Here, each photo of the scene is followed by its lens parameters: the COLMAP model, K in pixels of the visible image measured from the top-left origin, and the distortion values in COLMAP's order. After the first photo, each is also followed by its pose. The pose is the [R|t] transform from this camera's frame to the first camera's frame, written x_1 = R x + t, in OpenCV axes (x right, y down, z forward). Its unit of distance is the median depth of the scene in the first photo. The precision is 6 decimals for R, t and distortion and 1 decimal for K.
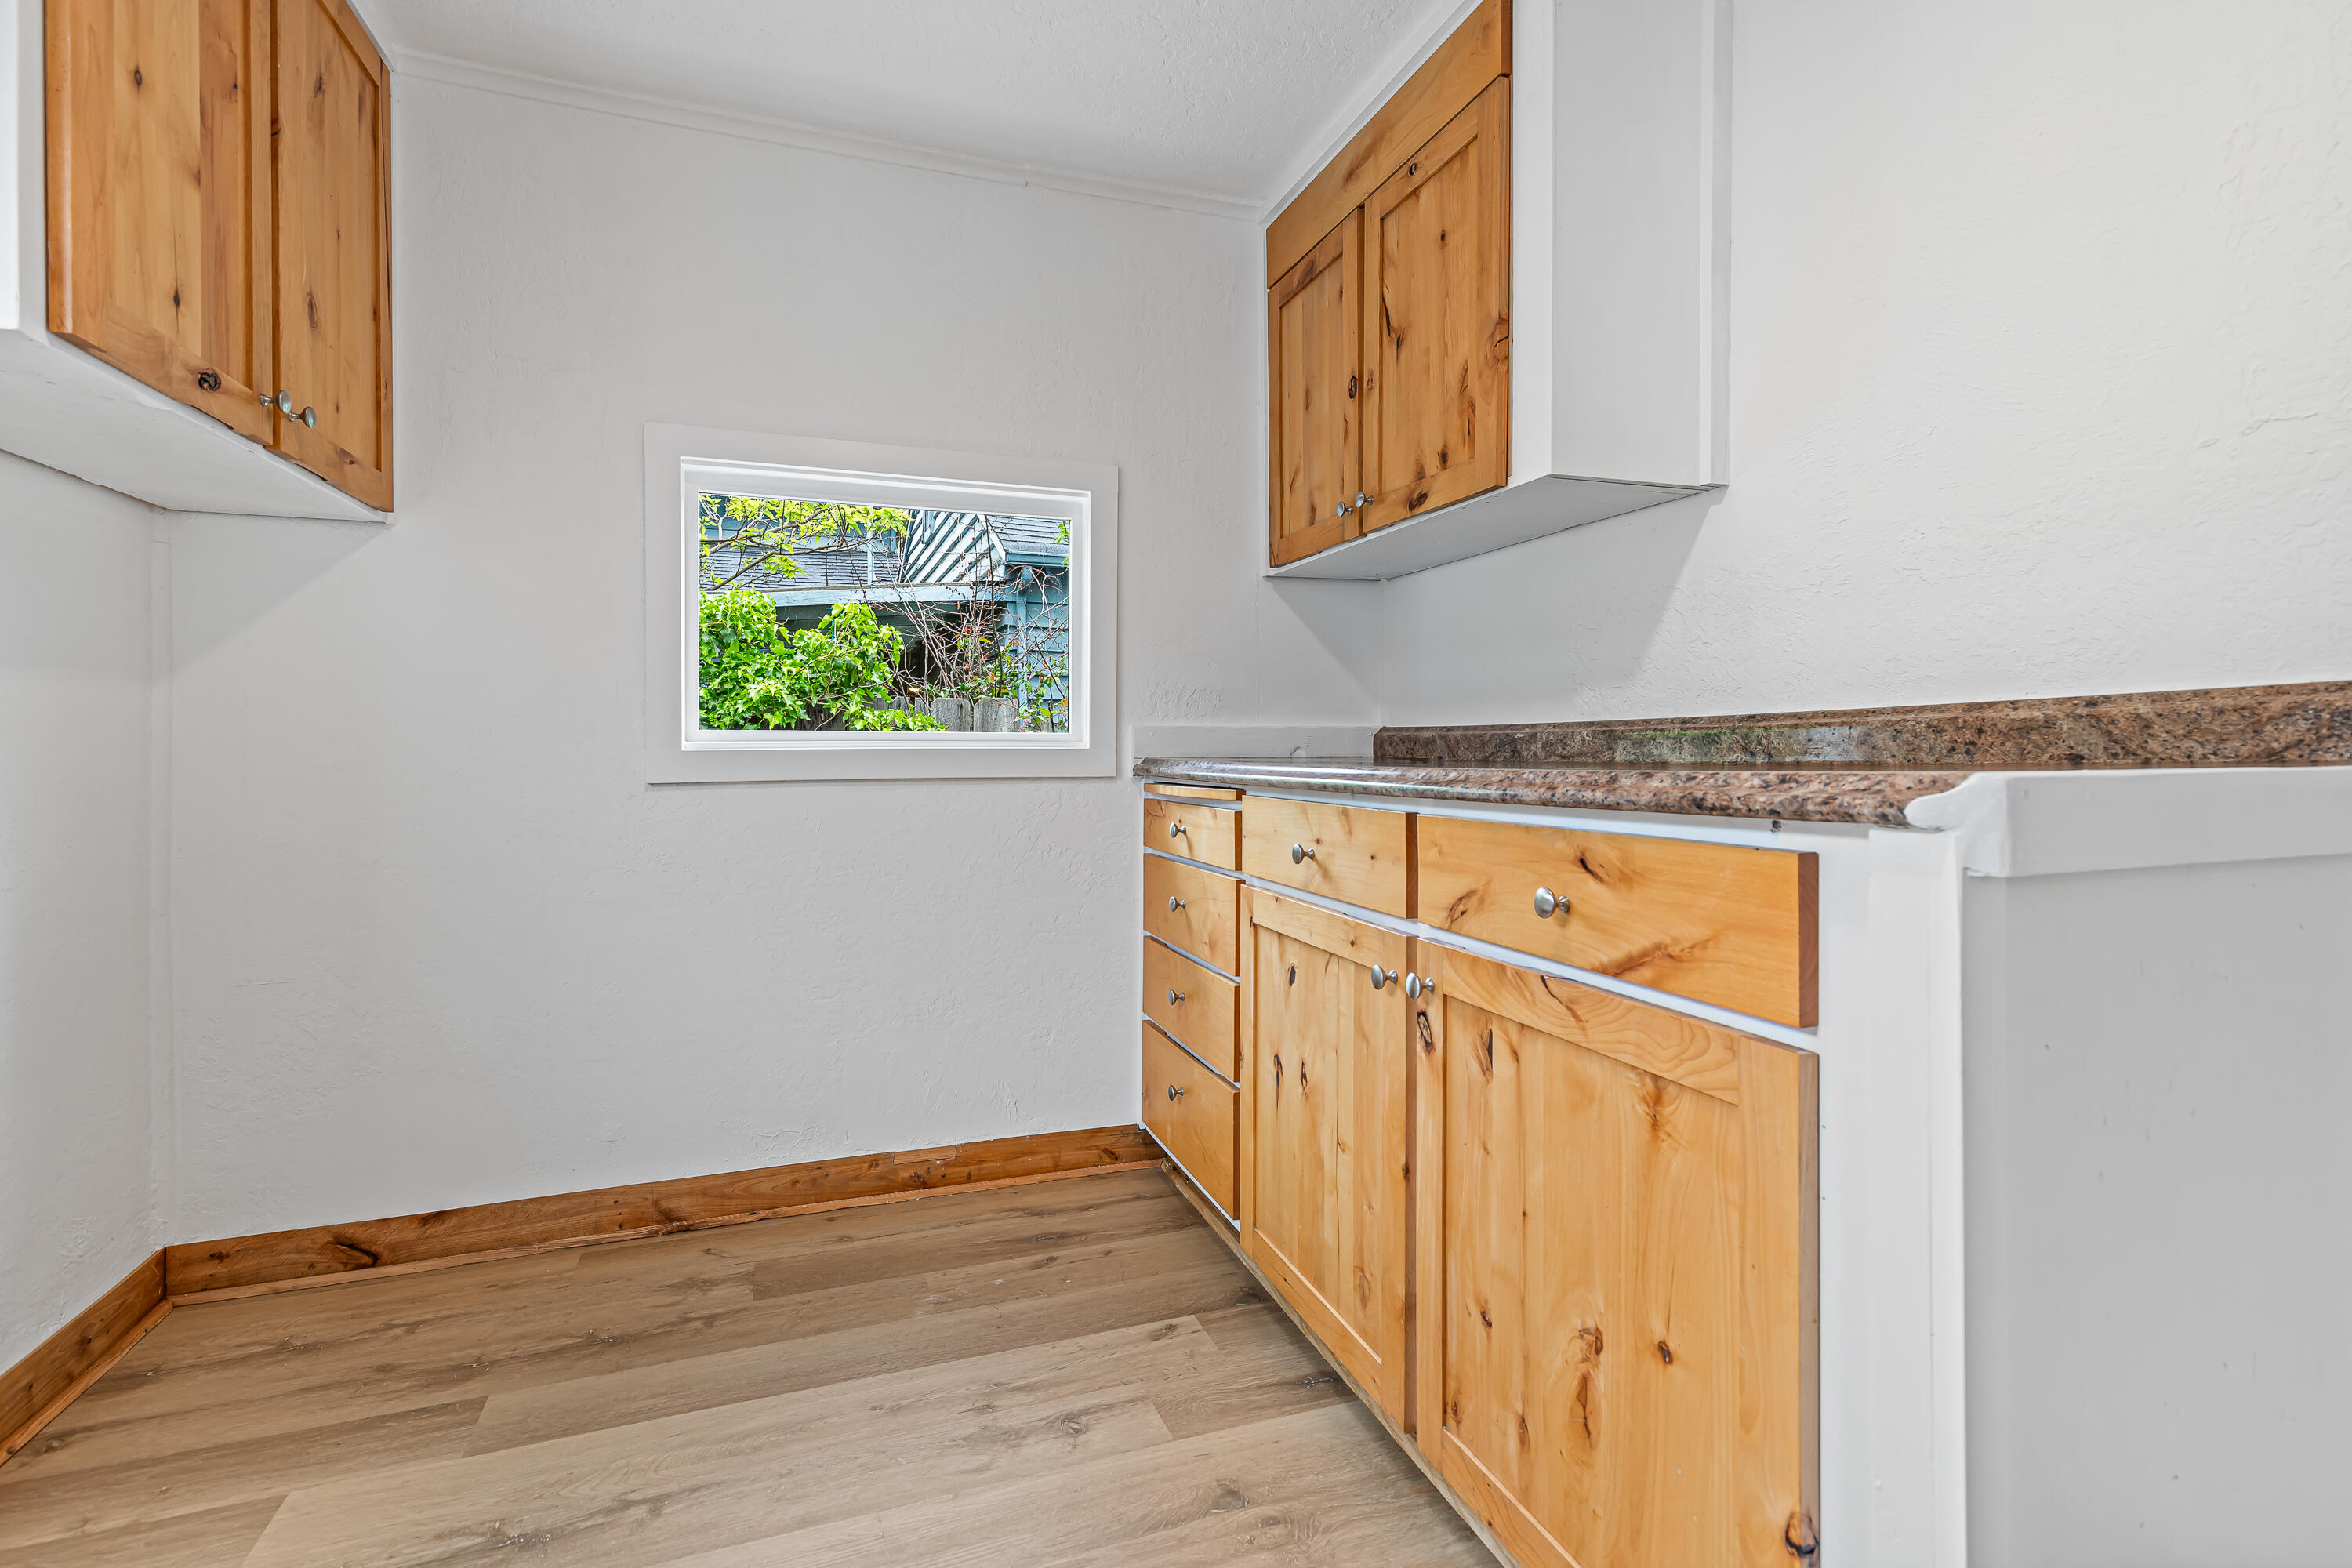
lens RADIAL K [[1092.5, 0, 1180.0], [0, 1092.5, 772.0], [0, 0, 1]] dist [0.008353, -0.000533]
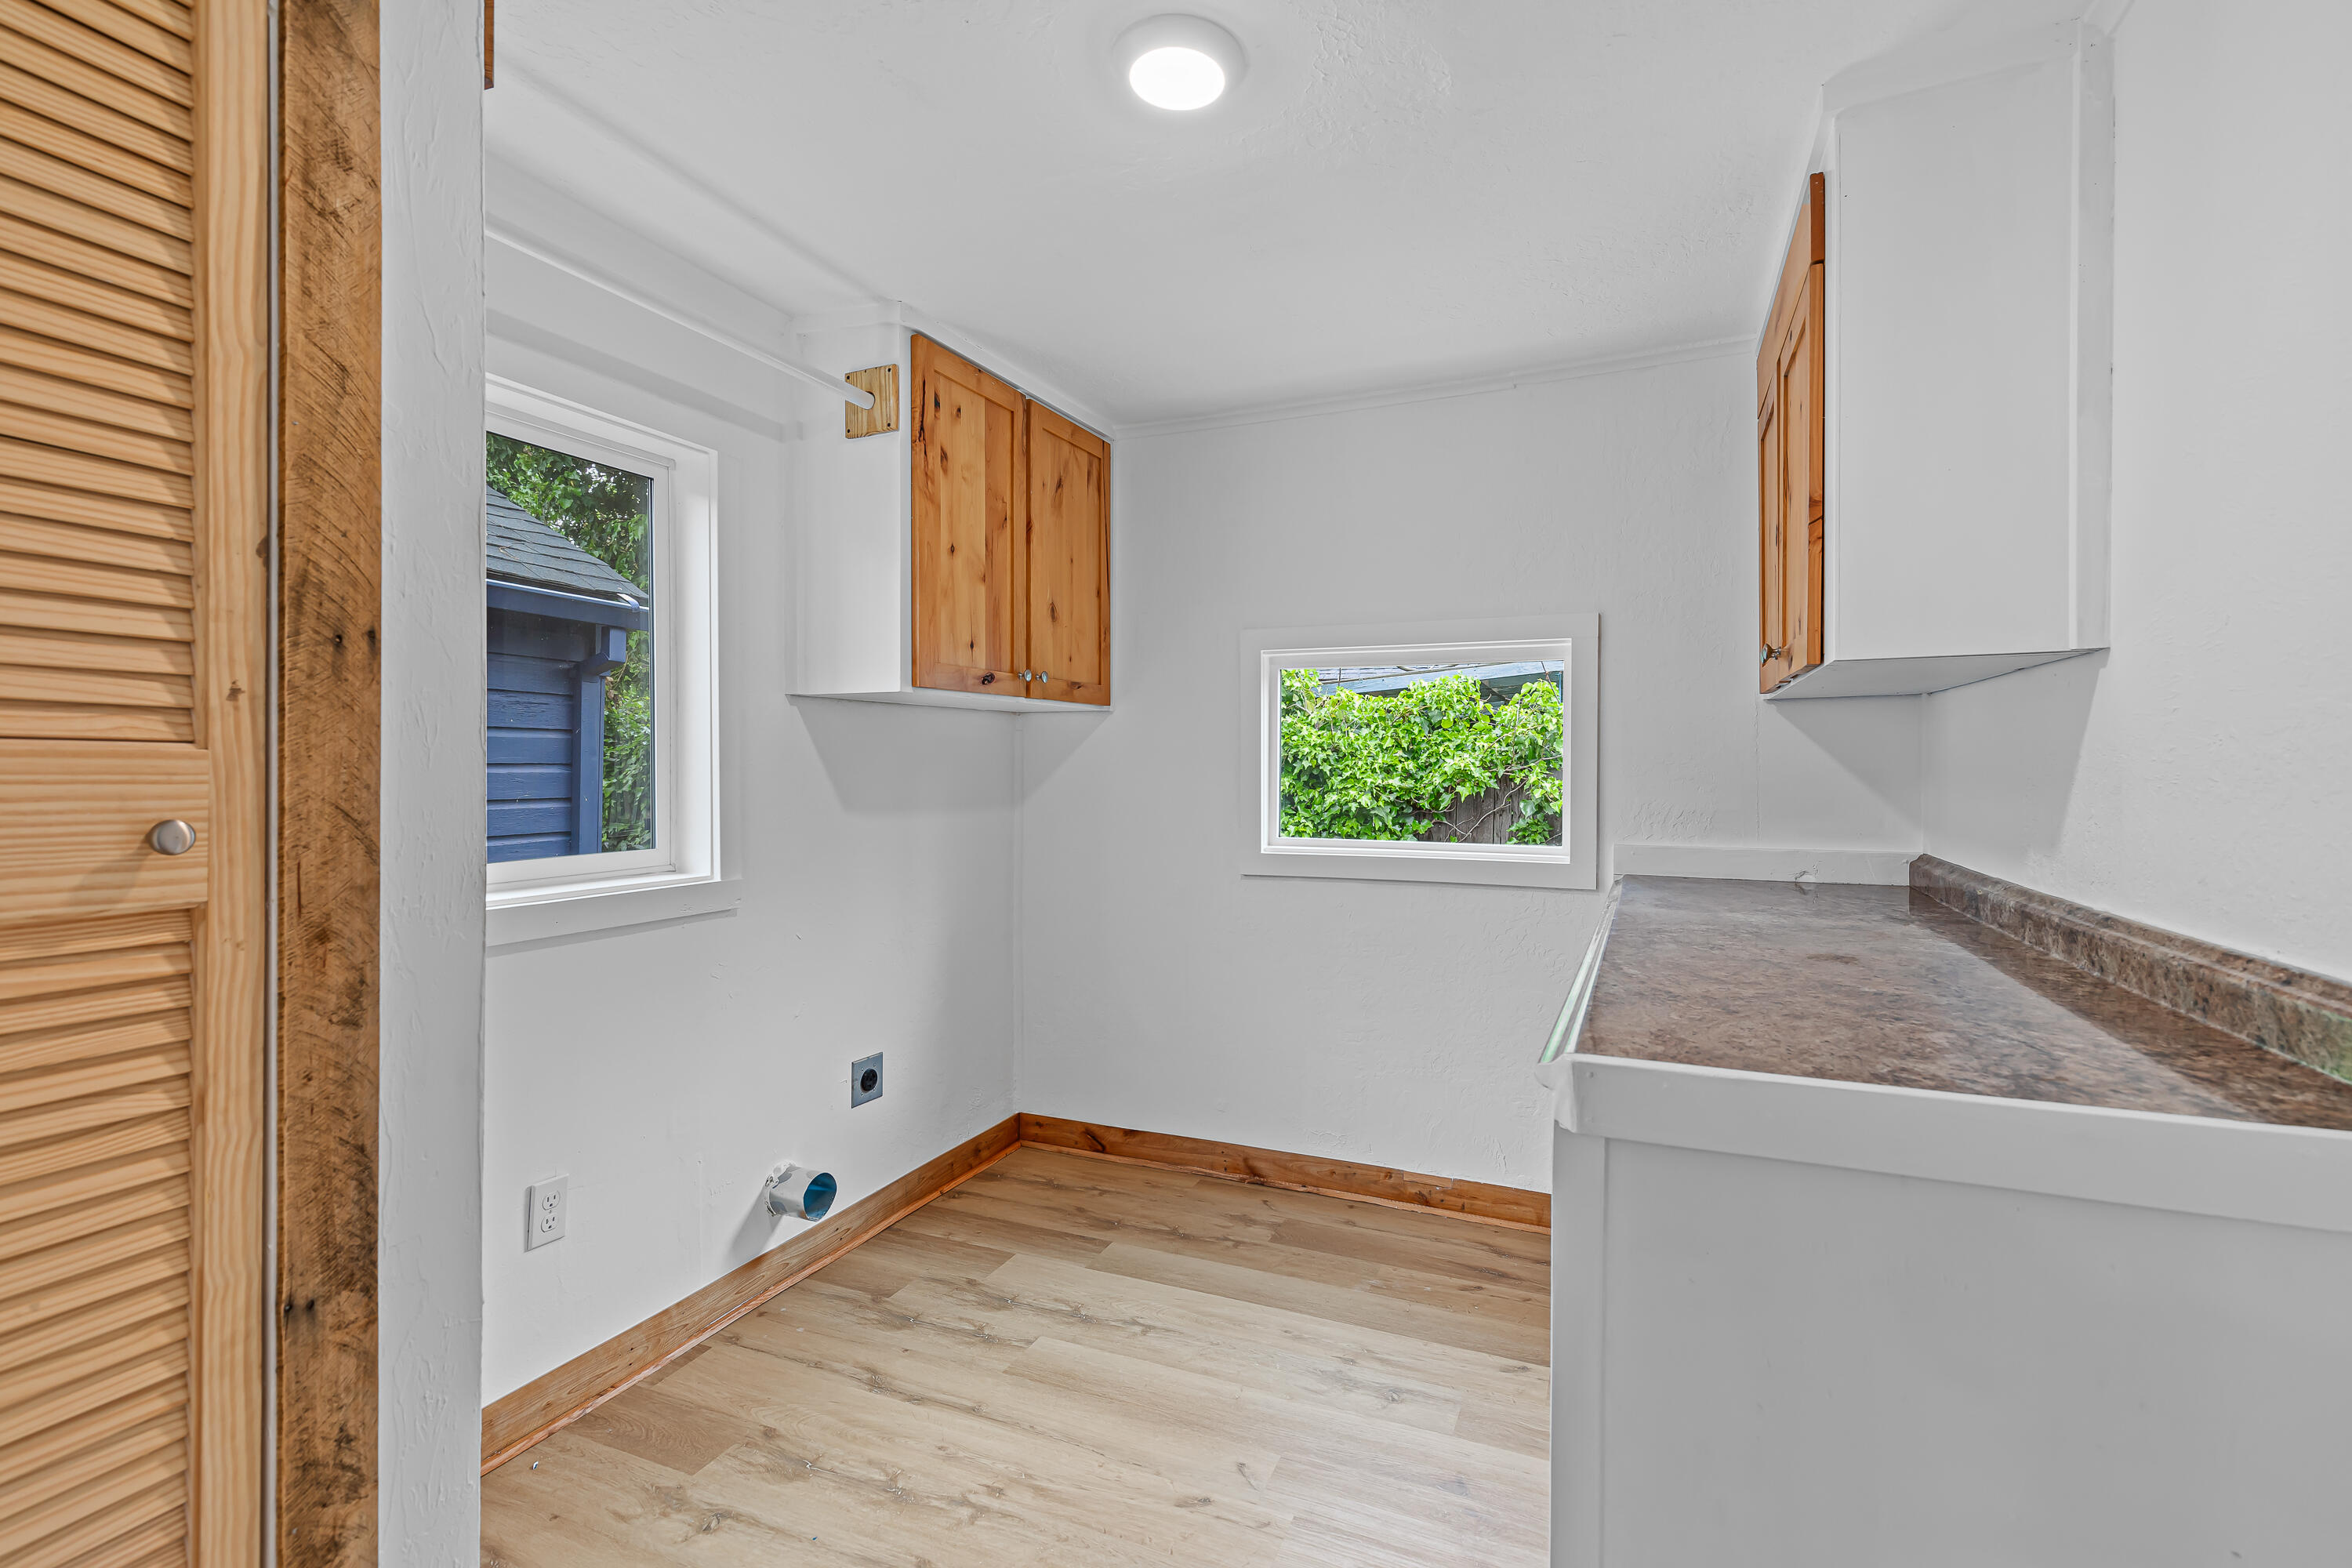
lens RADIAL K [[1086.6, 0, 1175.5], [0, 1086.6, 800.8], [0, 0, 1]] dist [0.010433, -0.001597]
pose [[0.720505, 0.027493, -0.692904, 0.482463], [-0.018362, 0.999620, 0.020569, -0.122581], [0.693206, -0.002097, 0.720736, -0.116901]]
